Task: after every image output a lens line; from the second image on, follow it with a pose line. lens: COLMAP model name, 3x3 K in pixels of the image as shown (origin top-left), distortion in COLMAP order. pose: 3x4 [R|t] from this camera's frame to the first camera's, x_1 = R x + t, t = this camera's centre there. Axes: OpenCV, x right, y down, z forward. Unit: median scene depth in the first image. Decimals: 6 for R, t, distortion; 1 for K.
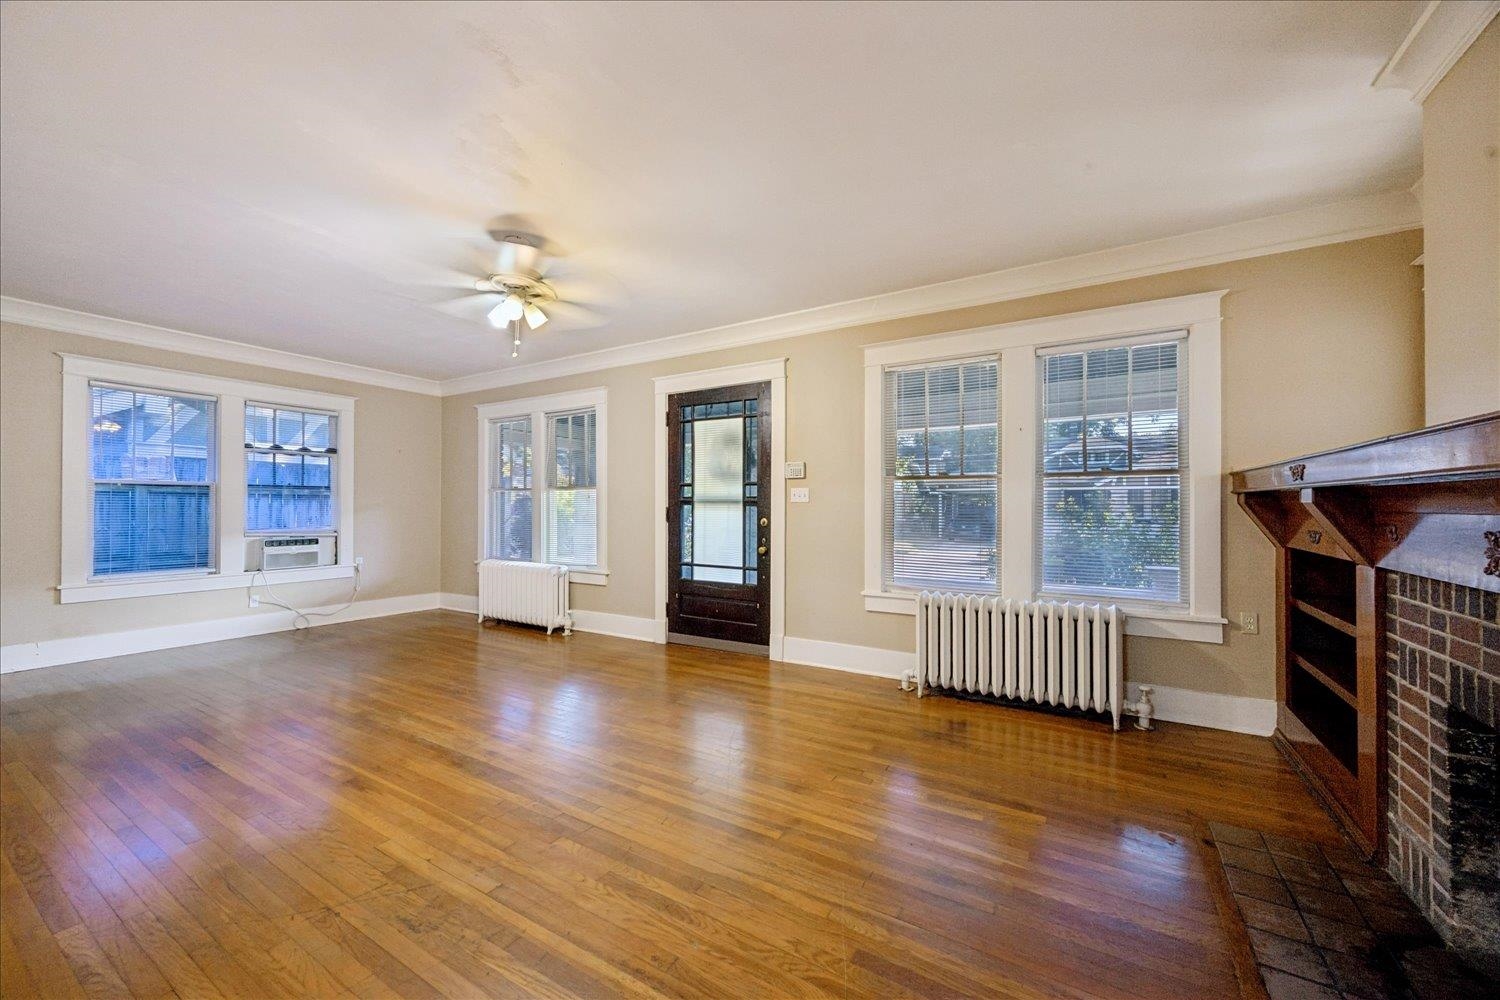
lens RADIAL K [[565.0, 0, 748.4], [0, 565.0, 502.8], [0, 0, 1]] dist [0.000139, -0.000091]
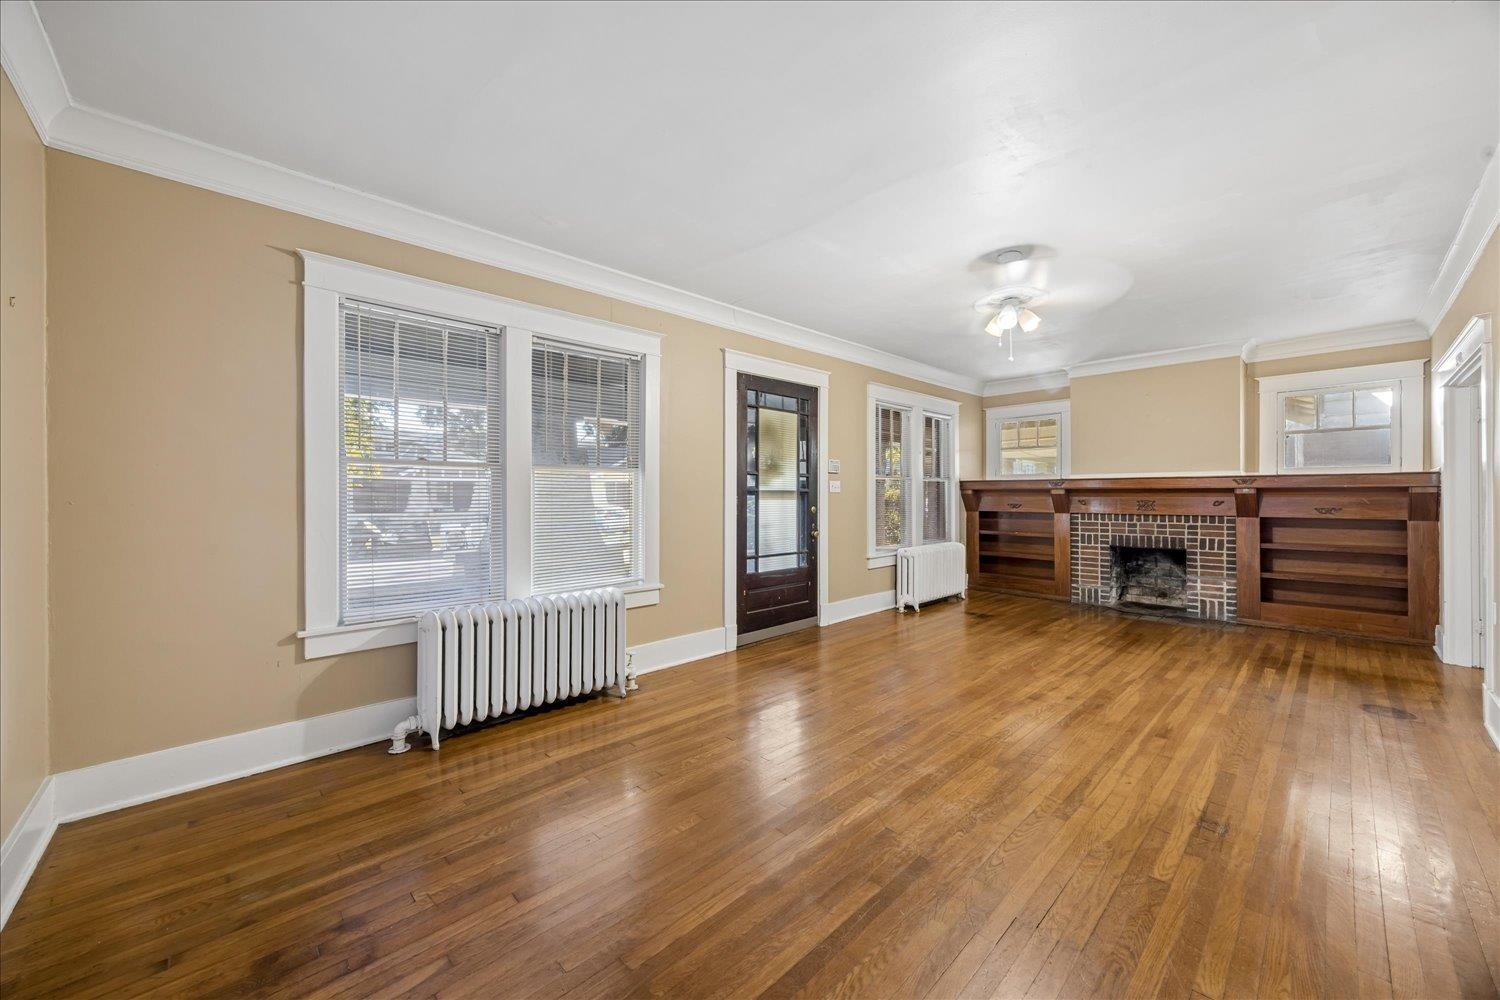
lens RADIAL K [[557.8, 0, 751.4], [0, 557.8, 496.0], [0, 0, 1]] dist [-0.000659, 0.000000]
pose [[0.273266, -0.002283, 0.961936, -1.088222], [-0.002360, 0.999993, 0.003044, 0.003298], [-0.961936, -0.003102, 0.273258, 0.806762]]
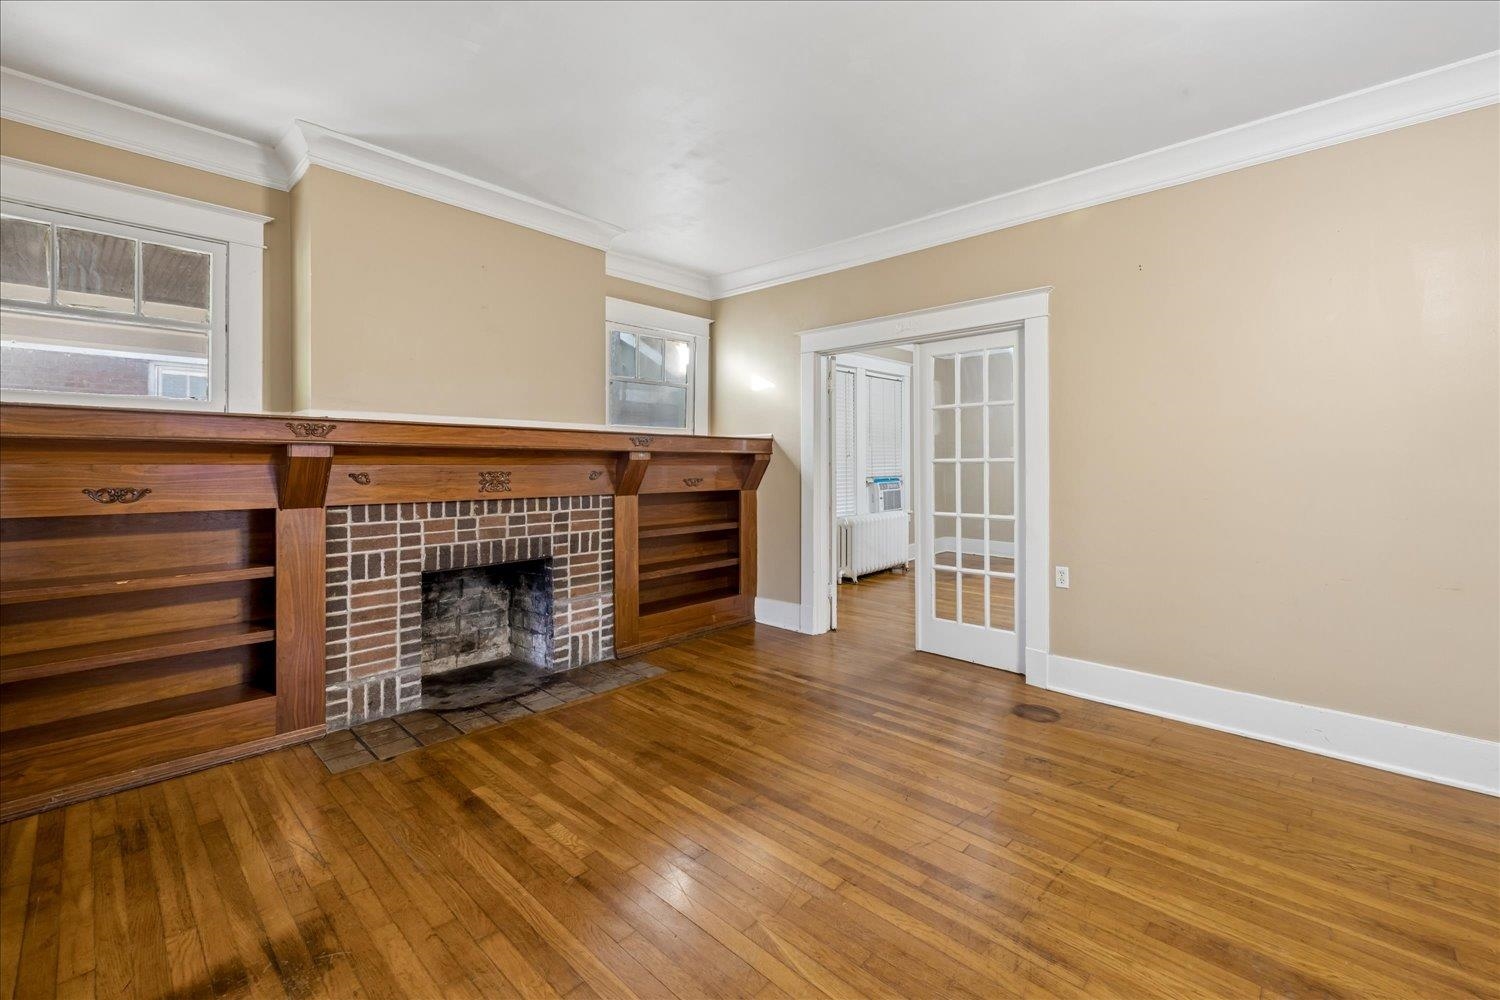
lens RADIAL K [[613.8, 0, 807.2], [0, 613.8, 460.2], [0, 0, 1]] dist [0.000210, -0.000012]
pose [[-0.985004, -0.003357, 0.172497, -0.096785], [-0.004997, 0.999946, -0.009078, 0.006297], [-0.172458, -0.009804, -0.984968, 0.929761]]
